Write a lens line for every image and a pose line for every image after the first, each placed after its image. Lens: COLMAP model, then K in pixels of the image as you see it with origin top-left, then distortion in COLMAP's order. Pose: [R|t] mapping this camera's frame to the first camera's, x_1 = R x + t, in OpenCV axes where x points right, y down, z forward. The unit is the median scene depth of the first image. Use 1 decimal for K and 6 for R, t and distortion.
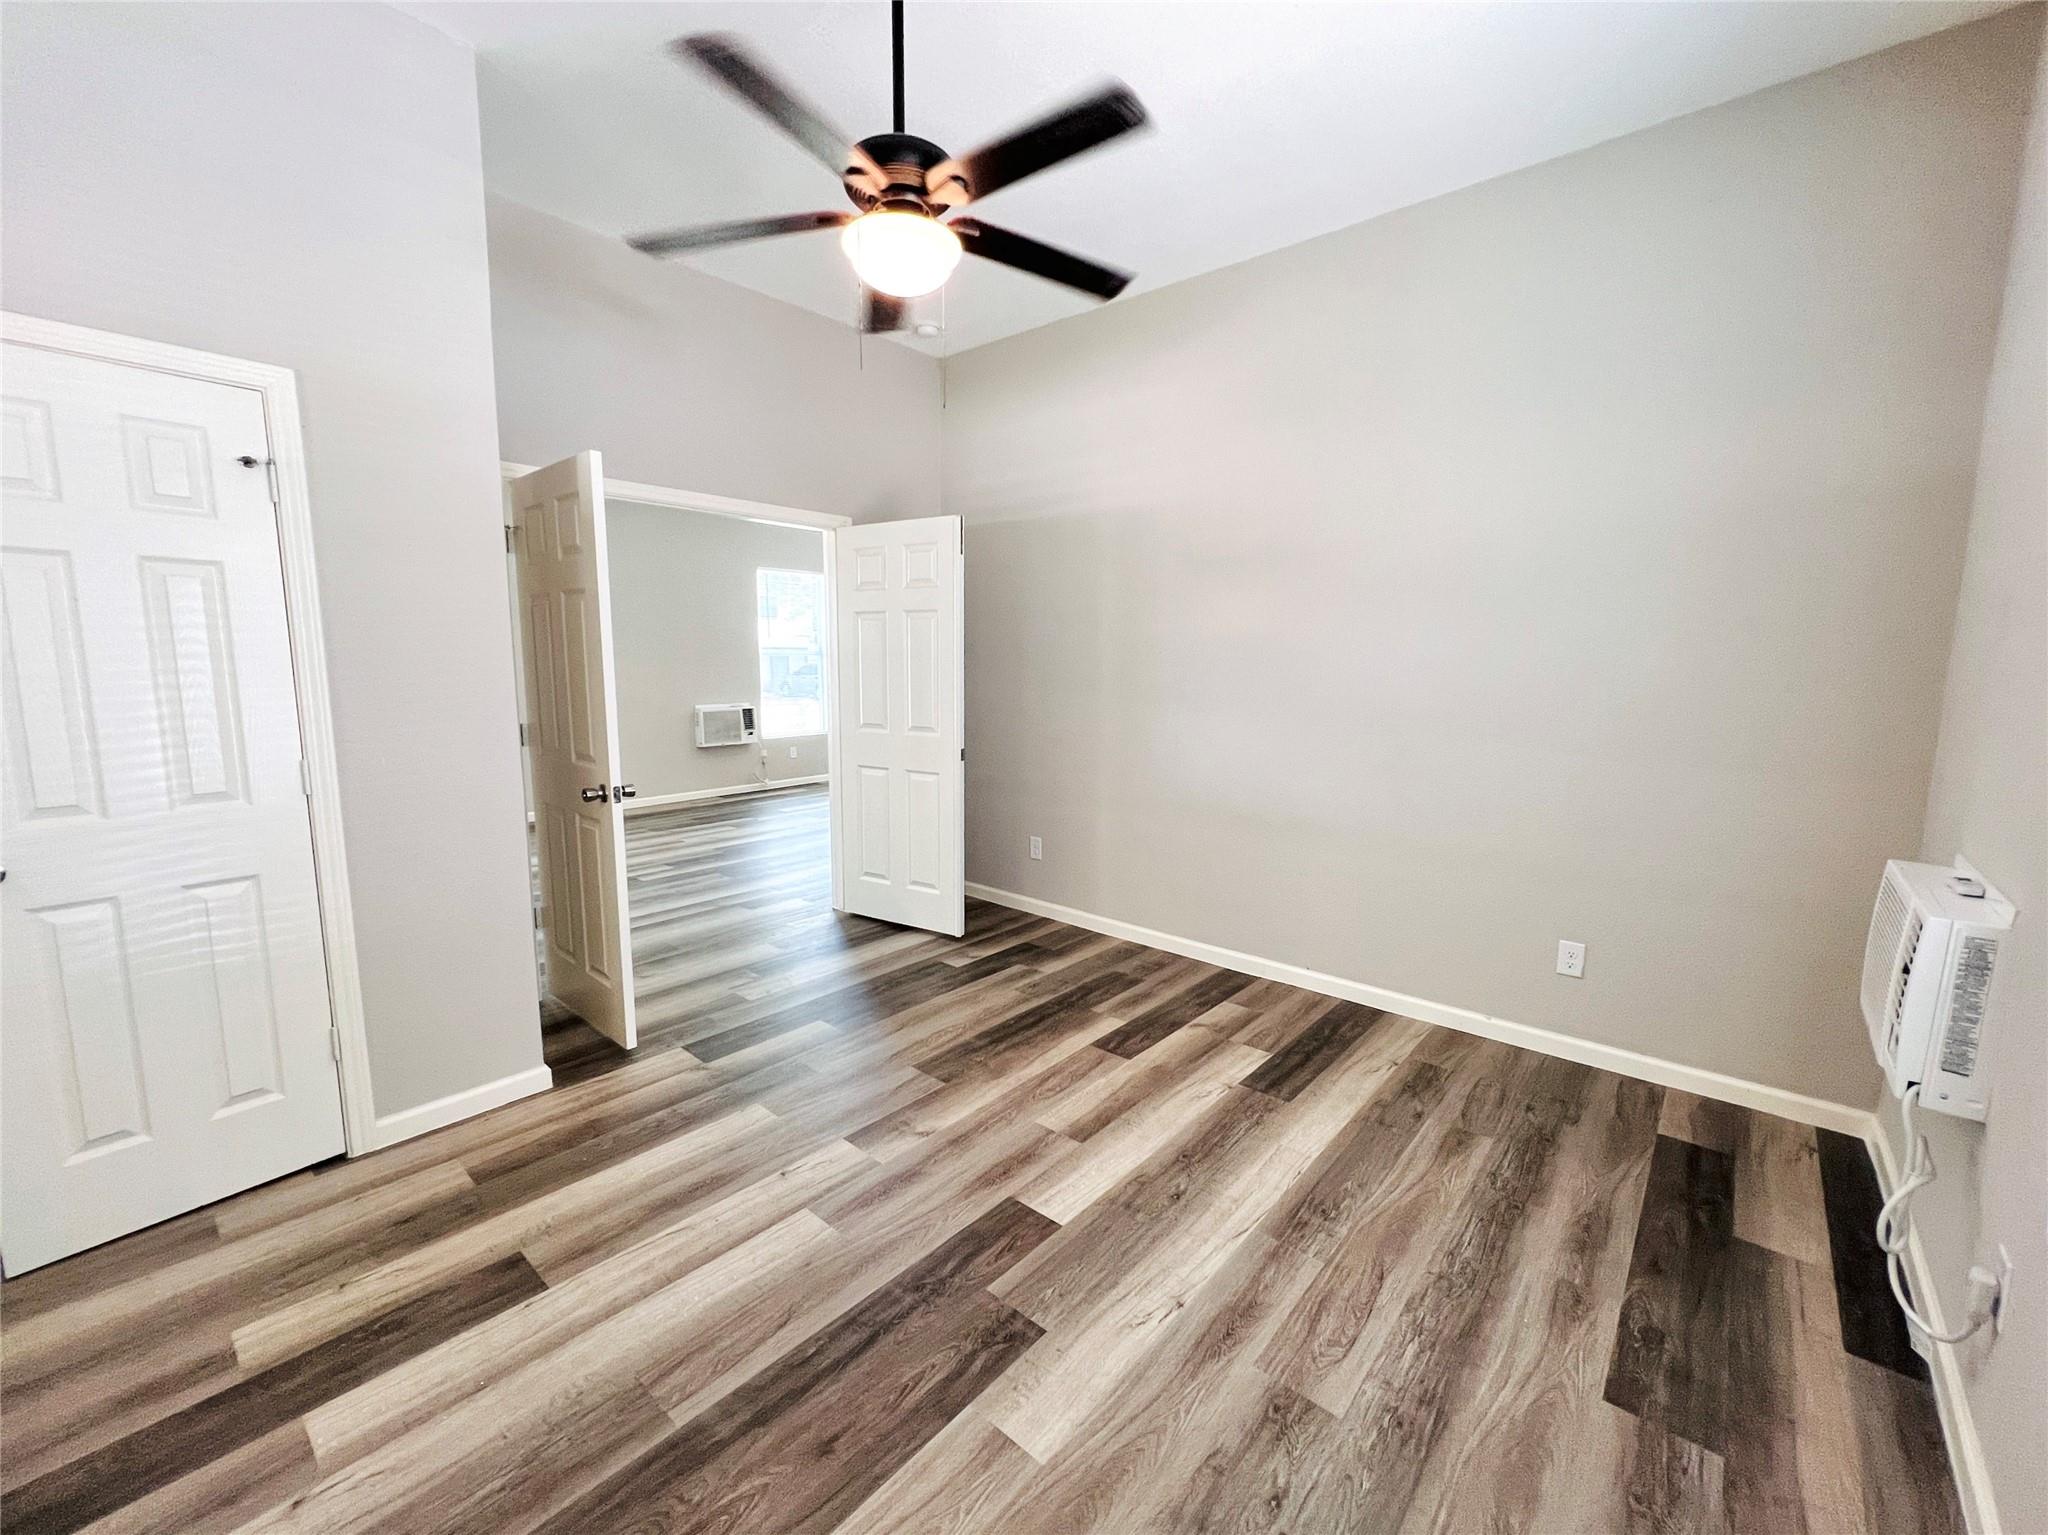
lens RADIAL K [[826.1, 0, 1024.0], [0, 826.1, 767.5], [0, 0, 1]] dist [0.001340, -0.000102]
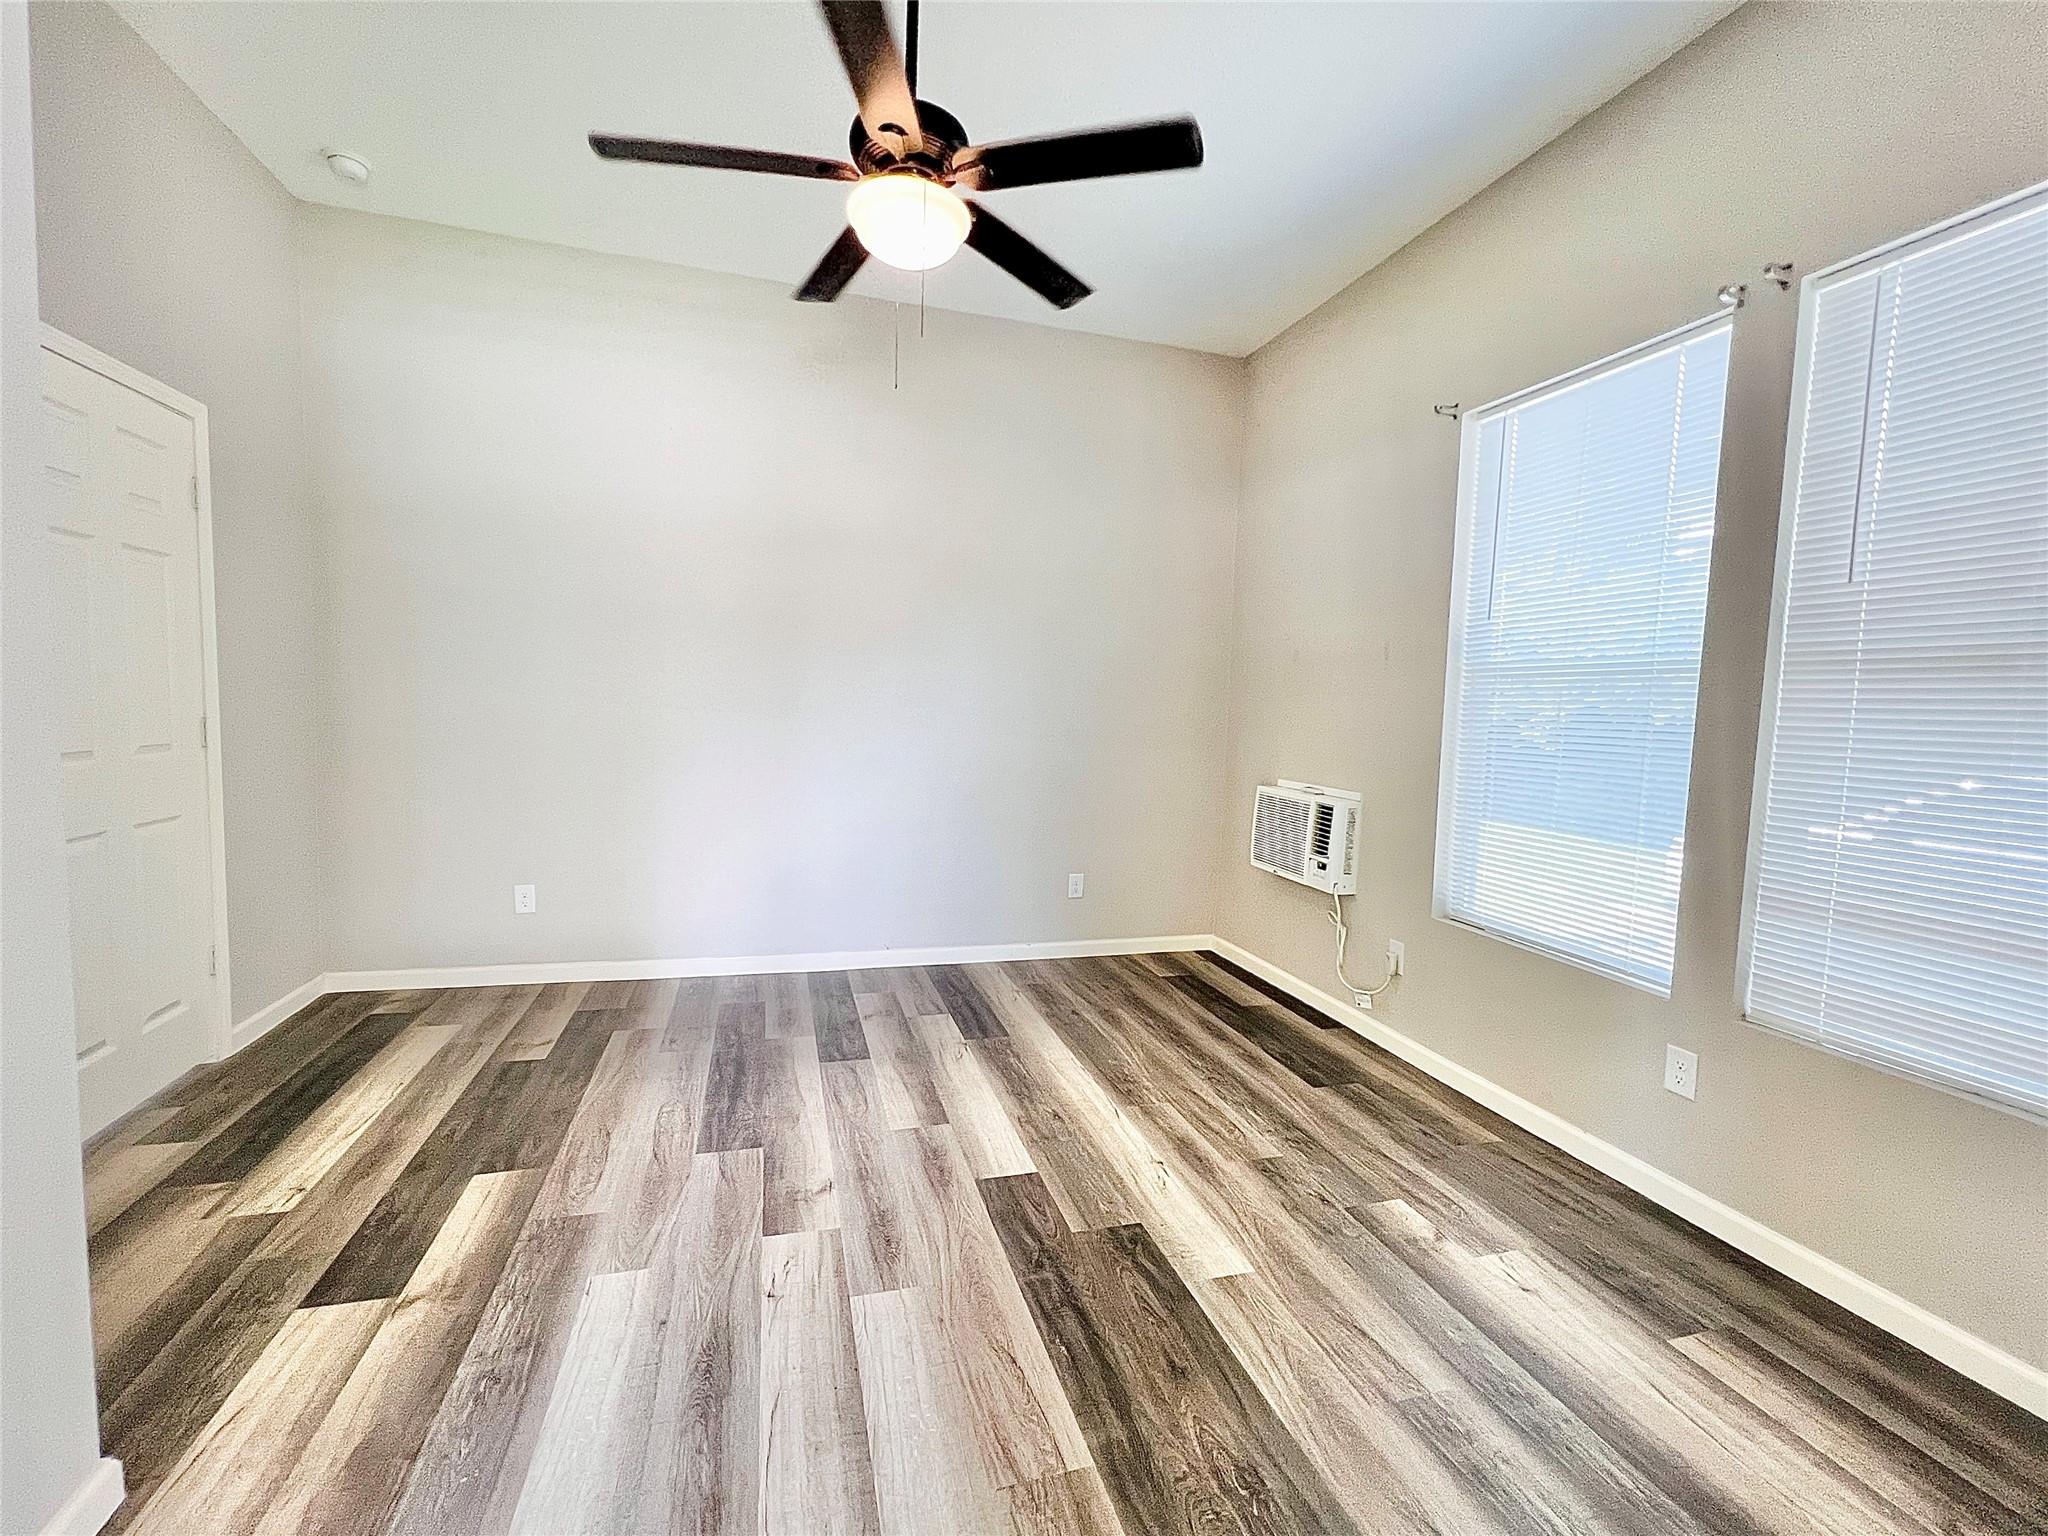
lens RADIAL K [[826.1, 0, 1024.0], [0, 826.1, 768.0], [0, 0, 1]] dist [0.001340, -0.000102]
pose [[0.558686, -0.051184, 0.827798, -0.811417], [0.073425, 0.997227, 0.012105, -0.006995], [-0.826123, 0.054018, 0.560895, 0.334369]]
